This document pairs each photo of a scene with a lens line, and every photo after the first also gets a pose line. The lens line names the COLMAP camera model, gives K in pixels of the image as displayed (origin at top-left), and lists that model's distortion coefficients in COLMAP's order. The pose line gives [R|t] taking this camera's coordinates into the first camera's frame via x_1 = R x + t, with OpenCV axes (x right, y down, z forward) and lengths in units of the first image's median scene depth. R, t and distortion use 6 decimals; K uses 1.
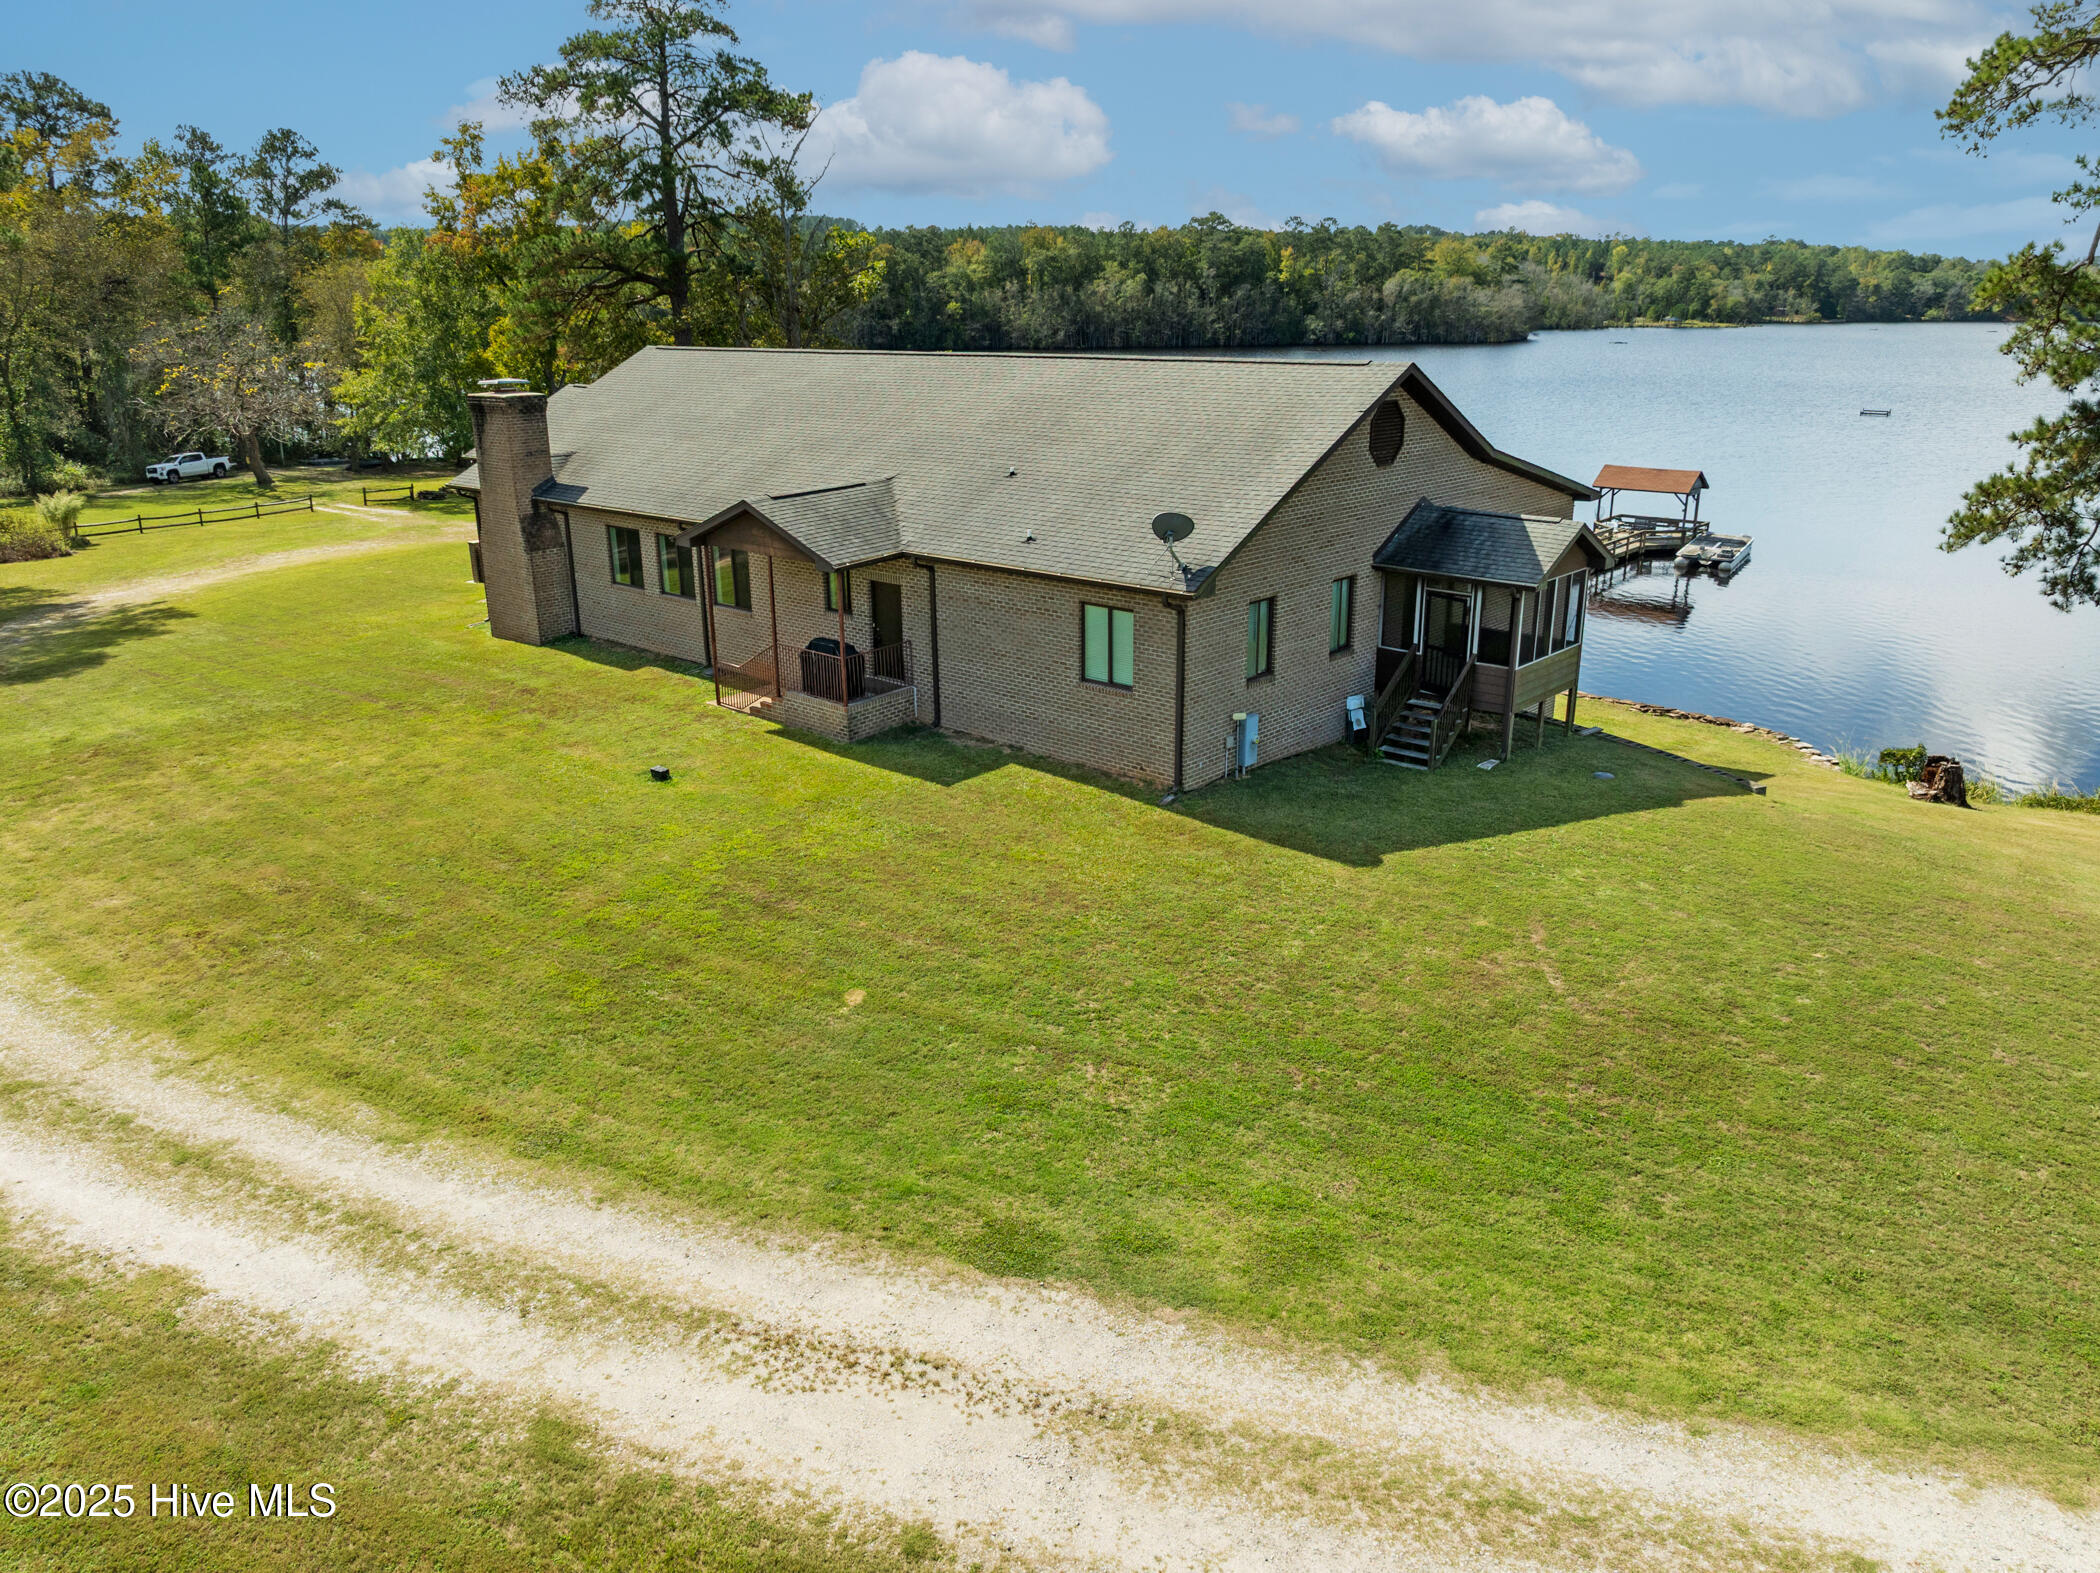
lens RADIAL K [[1481.1, 0, 1048.3], [0, 1481.1, 794.6], [0, 0, 1]] dist [-0.038315, 0.000300]
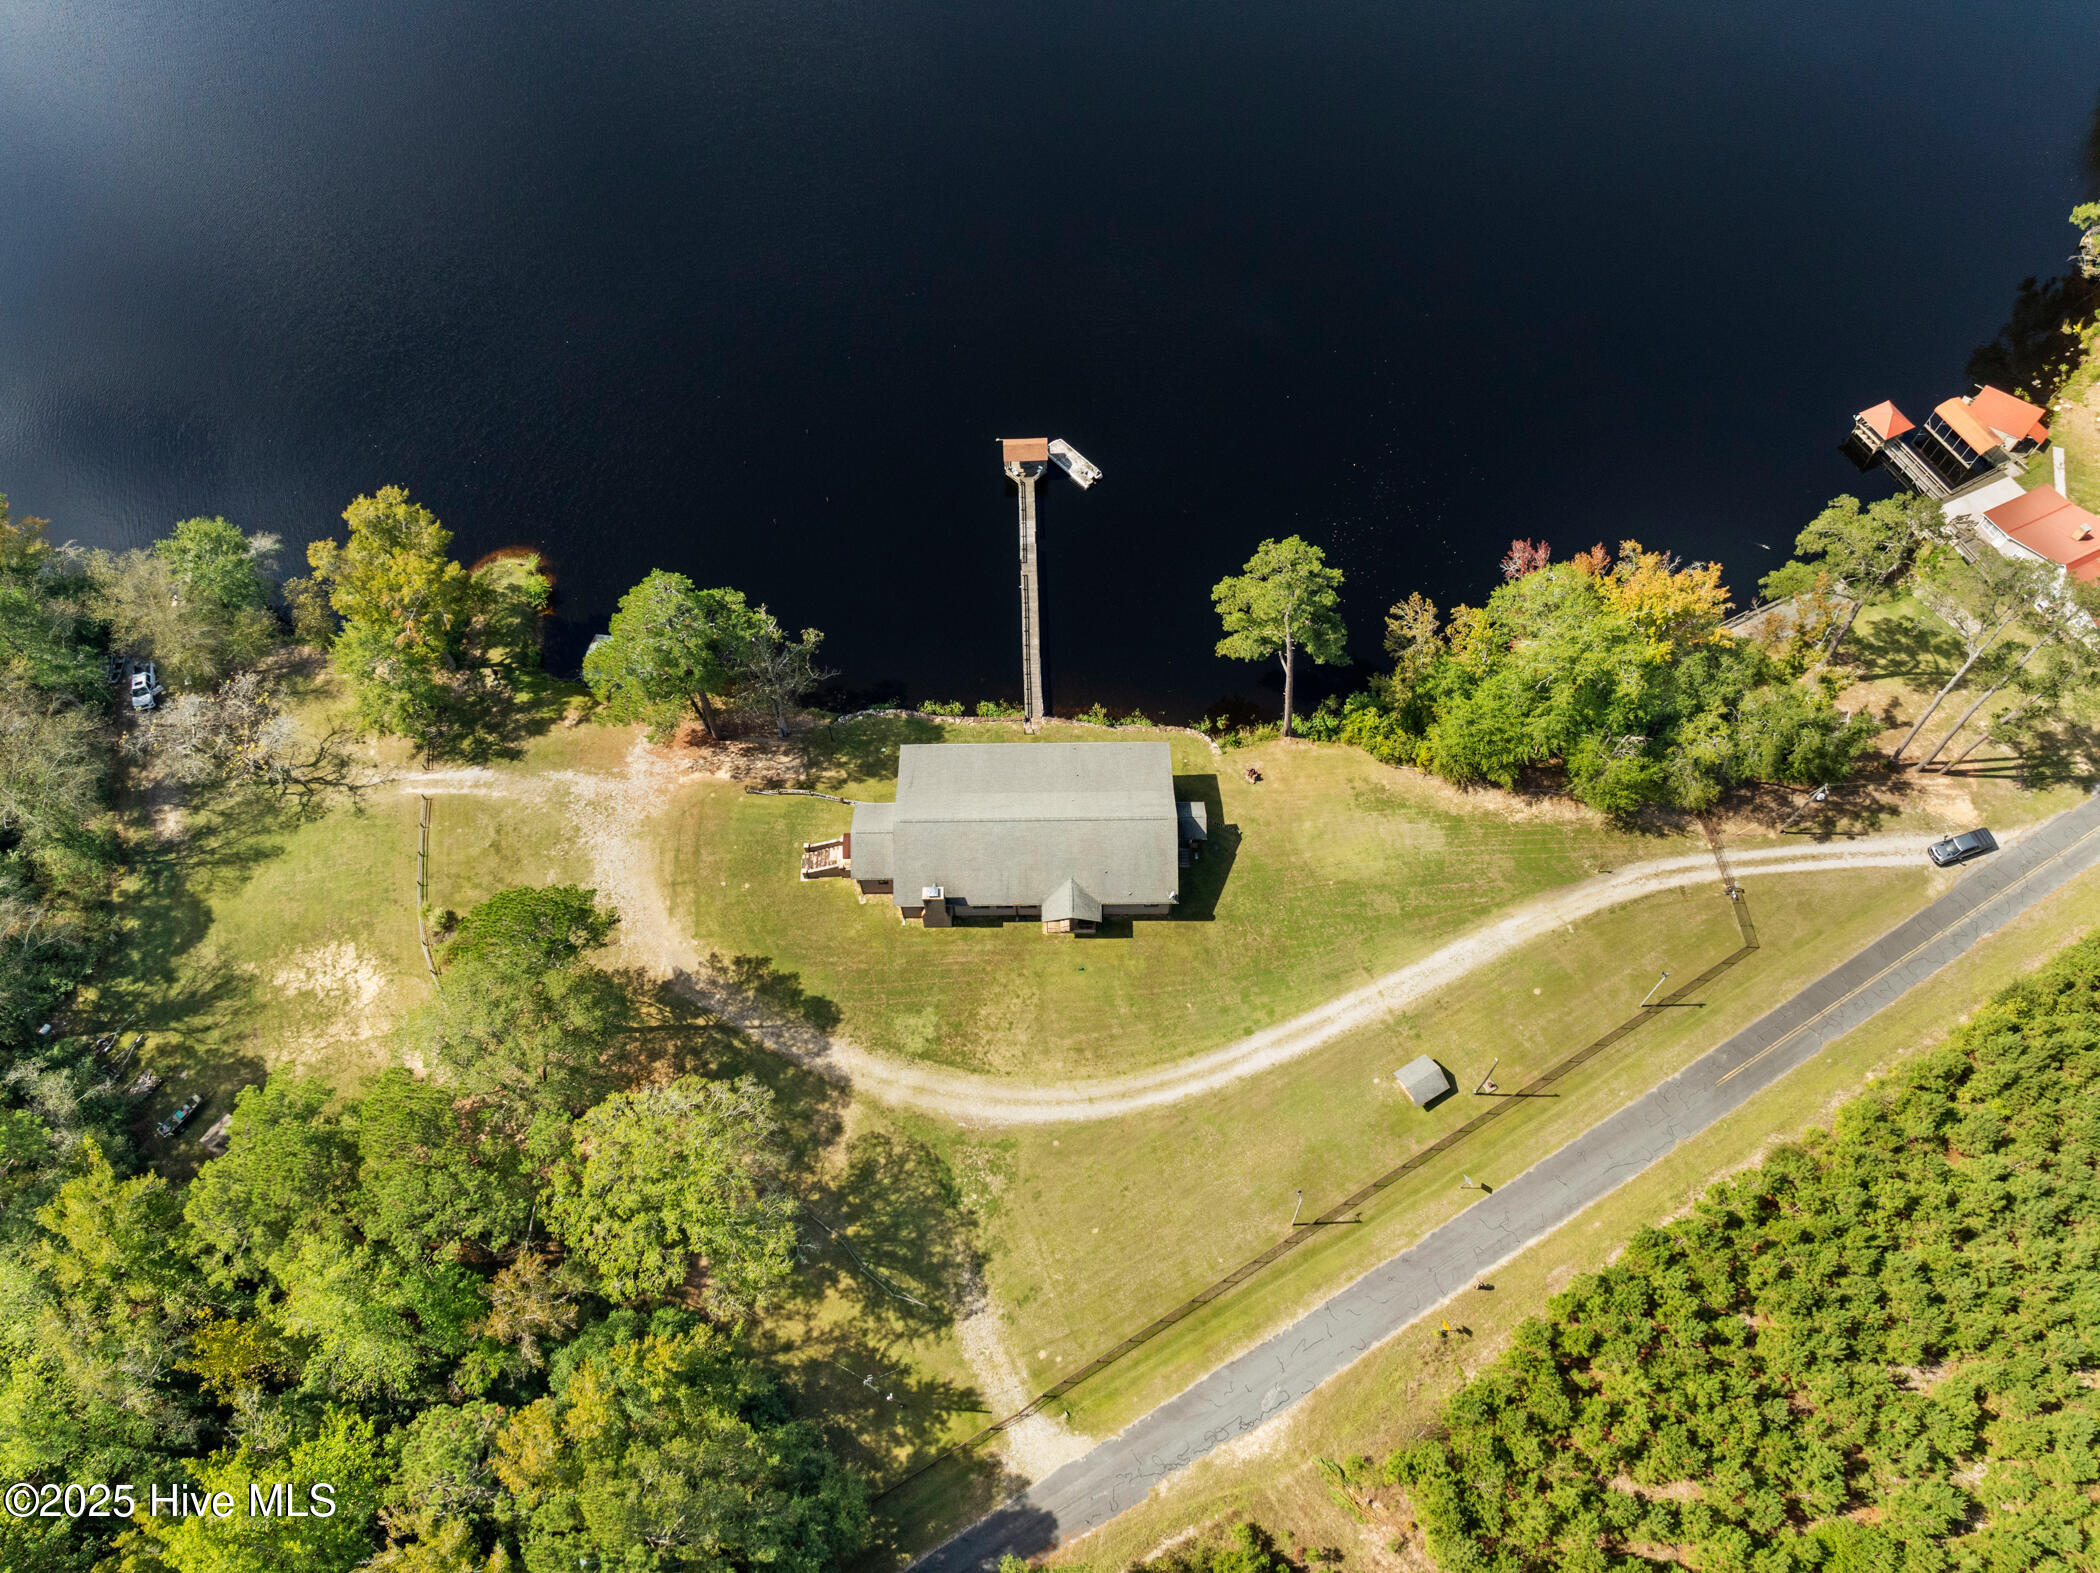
lens RADIAL K [[1481.9, 0, 1058.7], [0, 1481.9, 788.8], [0, 0, 1]] dist [0.002409, -0.078086]
pose [[0.734036, -0.592212, 0.332378, -1.136285], [0.210499, 0.663737, 0.717735, -2.804744], [-0.645663, -0.456878, 0.611867, -1.183915]]
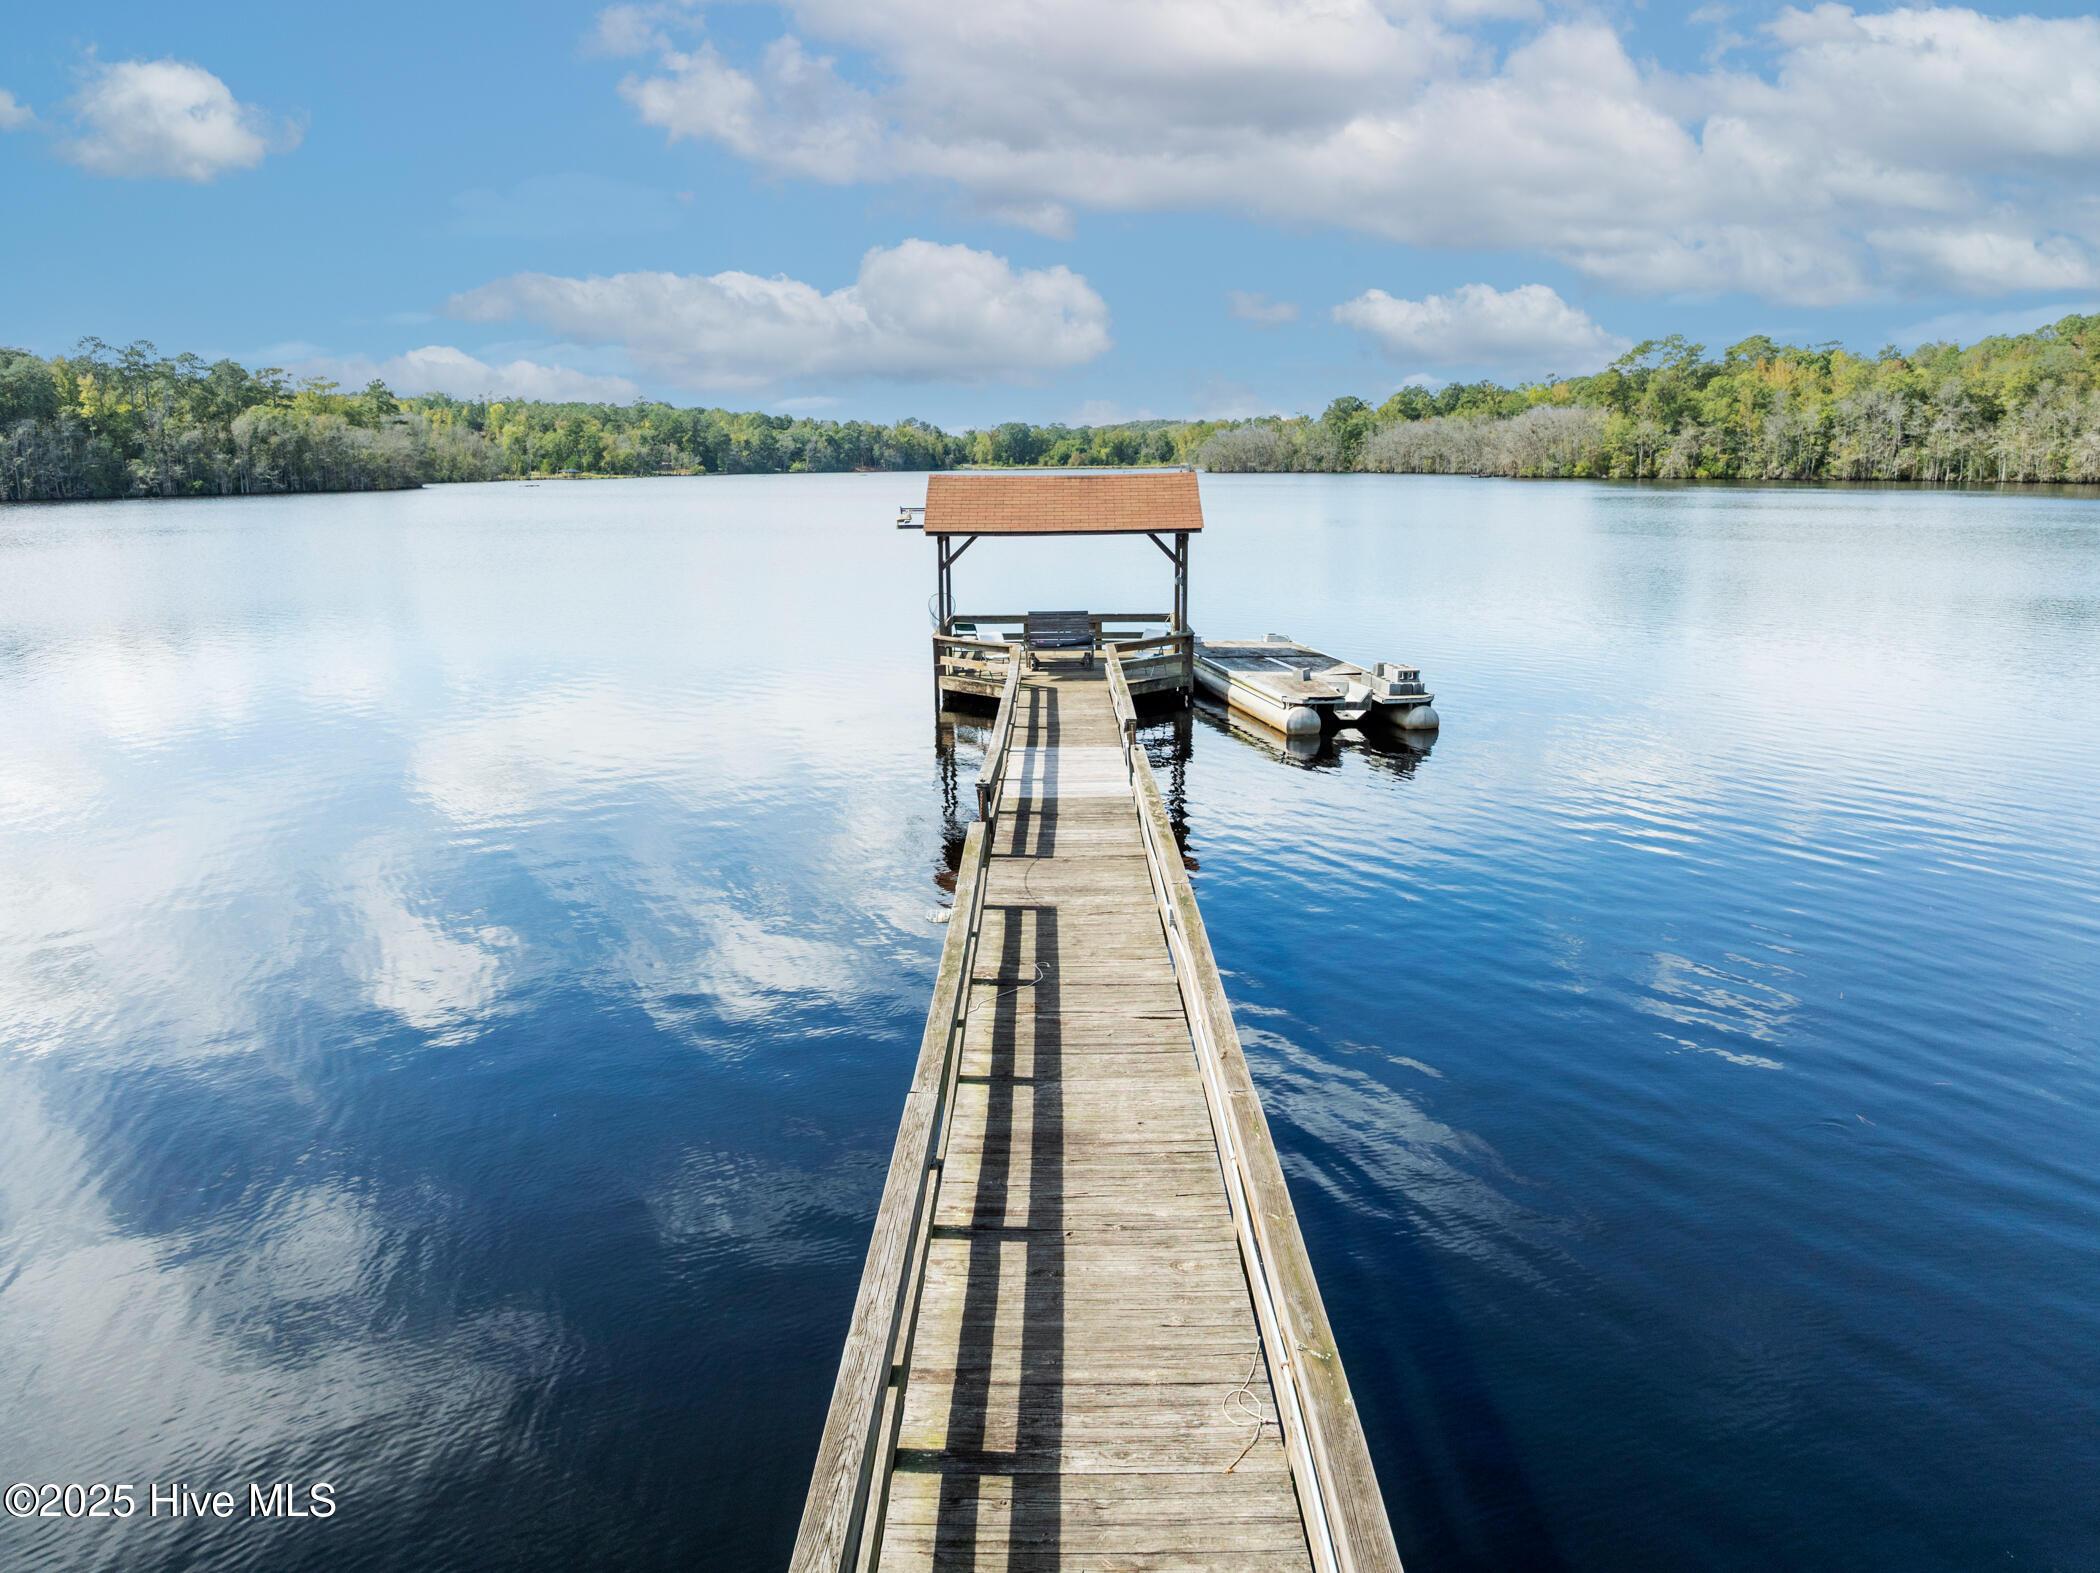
lens RADIAL K [[1483.8, 0, 1048.8], [0, 1483.8, 787.9], [0, 0, 1]] dist [-0.041521, 0.006746]
pose [[0.759782, -0.137230, 0.635530, 0.323439], [0.209682, 0.976963, -0.039721, -0.258534], [-0.615438, 0.163438, 0.771054, 1.420292]]
